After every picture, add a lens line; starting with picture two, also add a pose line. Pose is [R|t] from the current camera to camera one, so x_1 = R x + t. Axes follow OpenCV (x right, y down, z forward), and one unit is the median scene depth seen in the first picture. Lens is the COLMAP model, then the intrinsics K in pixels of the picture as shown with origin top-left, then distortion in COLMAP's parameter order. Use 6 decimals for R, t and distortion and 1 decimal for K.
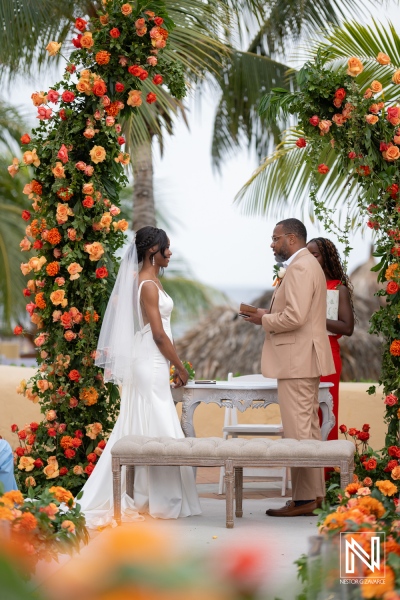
lens RADIAL K [[1734.5, 0, 200.0], [0, 1734.5, 300.0], [0, 0, 1]] dist [0.042054, -0.342252]
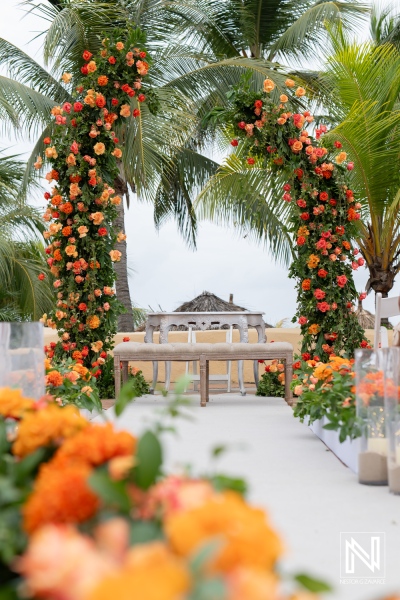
lens RADIAL K [[849.1, 0, 200.0], [0, 849.1, 300.0], [0, 0, 1]] dist [0.002898, 0.010506]
pose [[0.996175, -0.004813, 0.087242, -0.037966], [0.010056, 0.998163, -0.059750, 0.079725], [-0.086794, 0.060399, 0.994394, 0.313399]]
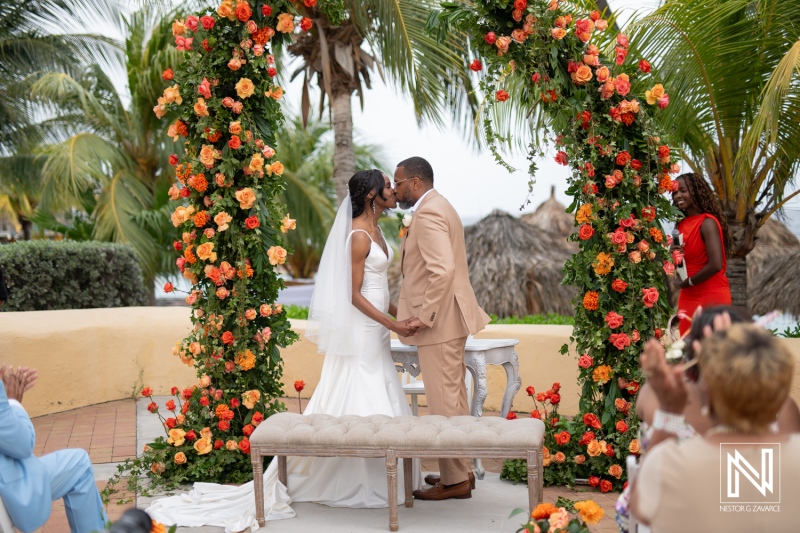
lens RADIAL K [[1128.0, 0, 371.5], [0, 1128.0, 276.6], [0, 0, 1]] dist [-0.009240, -0.013995]
pose [[0.997988, -0.020730, -0.059913, 0.037285], [0.023352, 0.998785, 0.043401, -0.011568], [0.058940, -0.044713, 0.997260, 0.425632]]
